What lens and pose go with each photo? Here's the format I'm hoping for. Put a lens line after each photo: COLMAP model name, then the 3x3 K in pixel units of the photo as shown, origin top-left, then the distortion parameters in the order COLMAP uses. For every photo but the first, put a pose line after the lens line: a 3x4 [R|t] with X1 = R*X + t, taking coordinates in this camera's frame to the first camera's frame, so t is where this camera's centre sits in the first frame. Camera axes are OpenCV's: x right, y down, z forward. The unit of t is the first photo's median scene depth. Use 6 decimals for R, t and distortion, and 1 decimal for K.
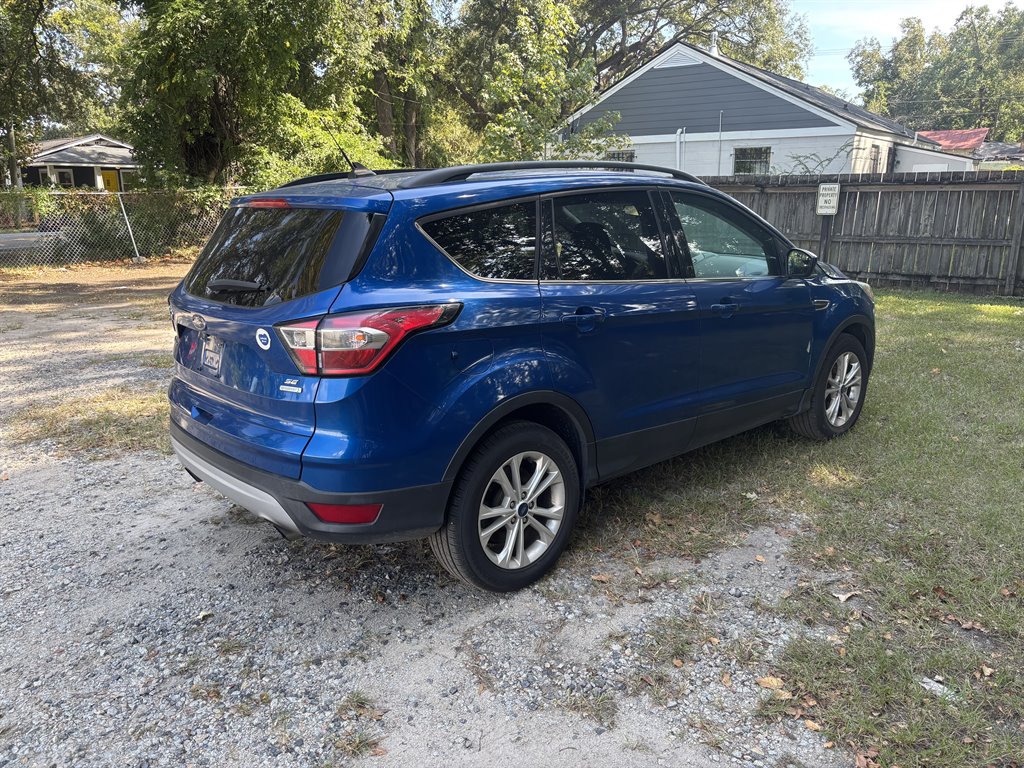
lens RADIAL K [[763.8, 0, 513.4], [0, 763.8, 389.4], [0, 0, 1]] dist [0.030050, -0.034490]
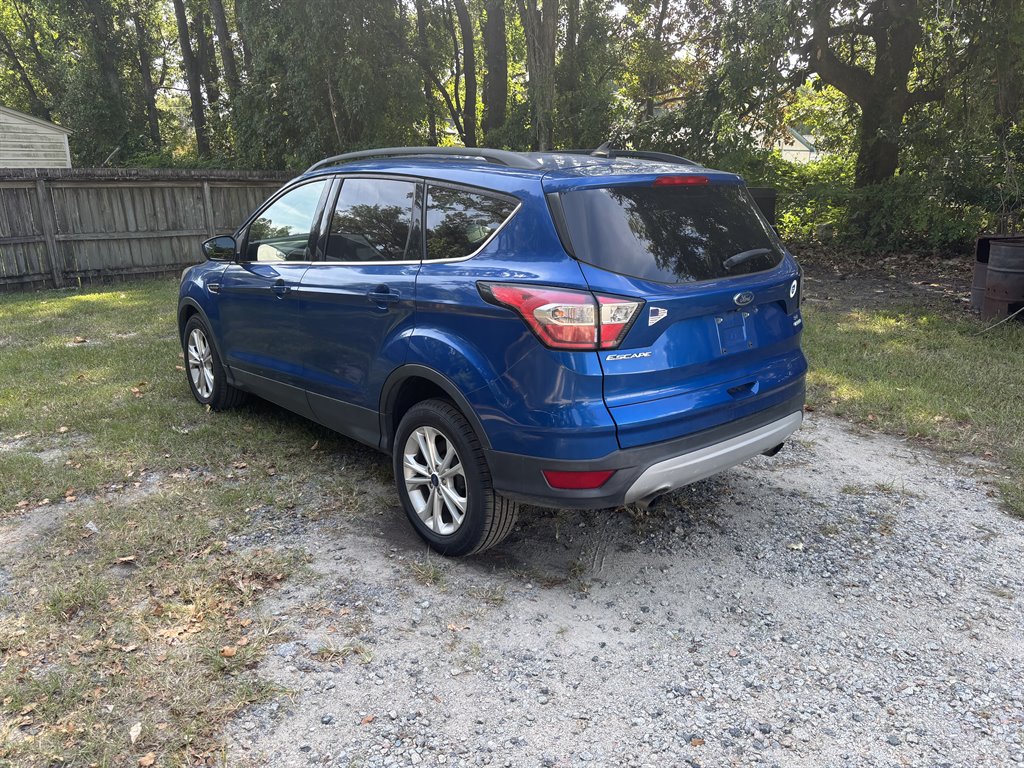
lens RADIAL K [[763.8, 0, 511.3], [0, 763.8, 388.3], [0, 0, 1]] dist [0.030050, -0.034490]
pose [[0.030198, -0.249620, 0.967873, -0.350860], [0.256880, 0.937729, 0.233831, -0.071454], [-0.965971, 0.241566, 0.092440, 0.301098]]
